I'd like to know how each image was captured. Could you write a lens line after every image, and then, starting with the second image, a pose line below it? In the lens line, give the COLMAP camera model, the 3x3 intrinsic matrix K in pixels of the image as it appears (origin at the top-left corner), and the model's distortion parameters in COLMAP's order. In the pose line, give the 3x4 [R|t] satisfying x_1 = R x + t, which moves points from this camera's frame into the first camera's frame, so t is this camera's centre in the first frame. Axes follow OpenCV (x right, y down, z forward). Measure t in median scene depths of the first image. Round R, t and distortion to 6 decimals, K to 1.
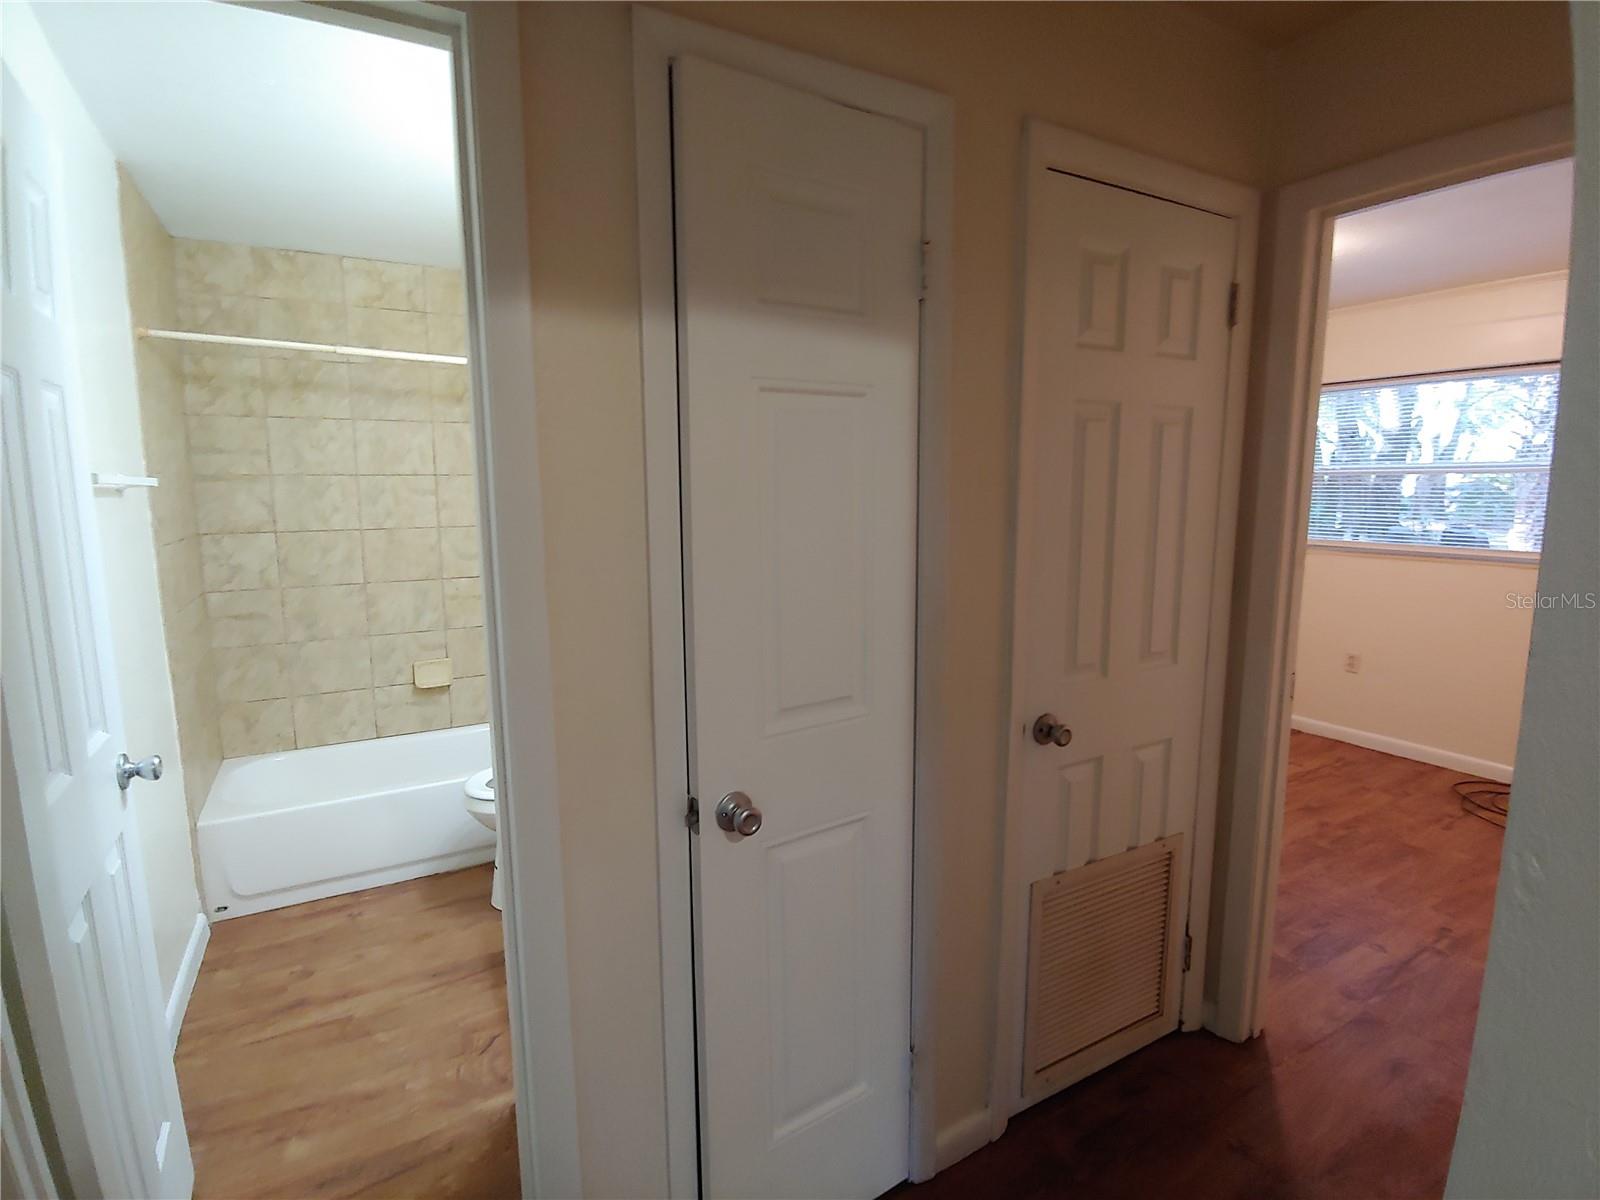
lens RADIAL K [[806.3, 0, 797.4], [0, 806.3, 592.6], [0, 0, 1]] dist [-0.014228, 0.000705]
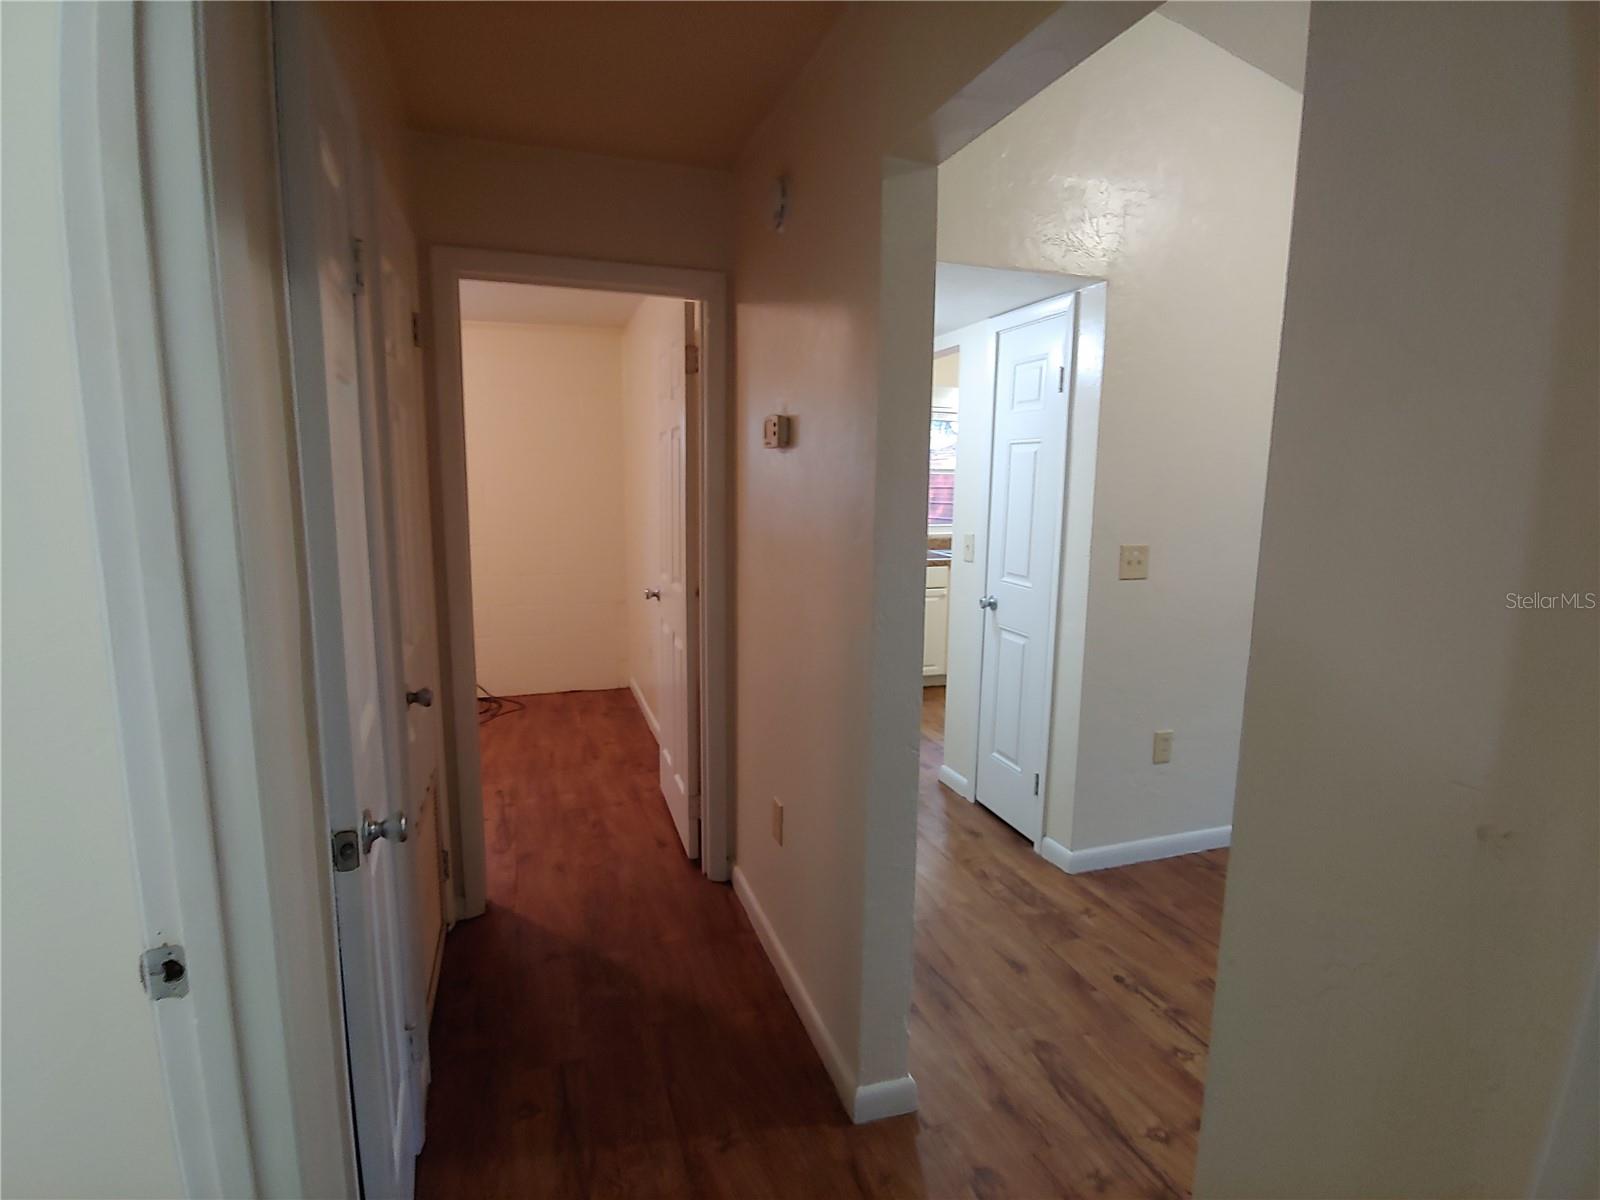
lens RADIAL K [[806.3, 0, 797.4], [0, 806.3, 592.6], [0, 0, 1]] dist [-0.014228, 0.000705]
pose [[0.185443, -0.139829, 0.972655, -0.548236], [0.130057, 0.984609, 0.116752, -0.033293], [-0.974010, 0.104850, 0.200775, 0.192207]]
